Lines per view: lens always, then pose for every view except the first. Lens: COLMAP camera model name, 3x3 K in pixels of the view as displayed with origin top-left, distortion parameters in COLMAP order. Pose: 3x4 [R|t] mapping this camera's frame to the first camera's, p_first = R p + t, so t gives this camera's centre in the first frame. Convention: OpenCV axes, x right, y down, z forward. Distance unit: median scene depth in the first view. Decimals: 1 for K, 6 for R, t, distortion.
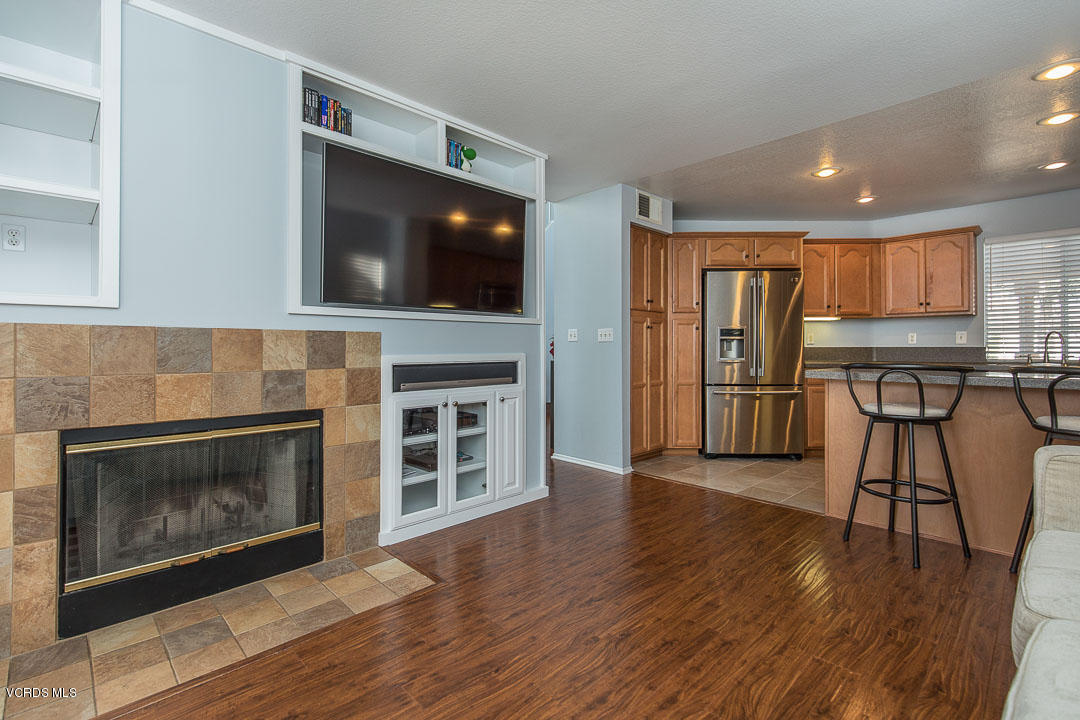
lens RADIAL K [[487.5, 0, 540.7], [0, 487.5, 357.2], [0, 0, 1]] dist [0.013113, -0.000194]
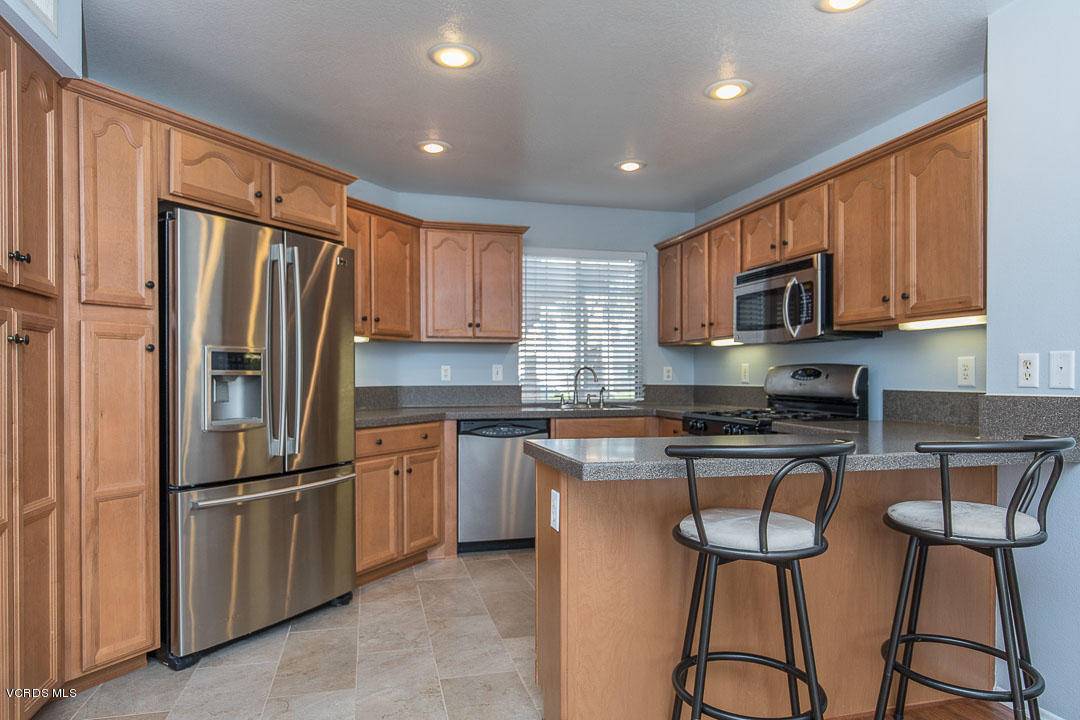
lens RADIAL K [[649.3, 0, 537.8], [0, 649.3, 378.9], [0, 0, 1]] dist [-0.001757, -0.001699]
pose [[0.512713, -0.005680, 0.858542, 0.033058], [0.021601, 0.999747, -0.006286, -0.024738], [-0.858289, 0.021768, 0.512705, 0.464459]]
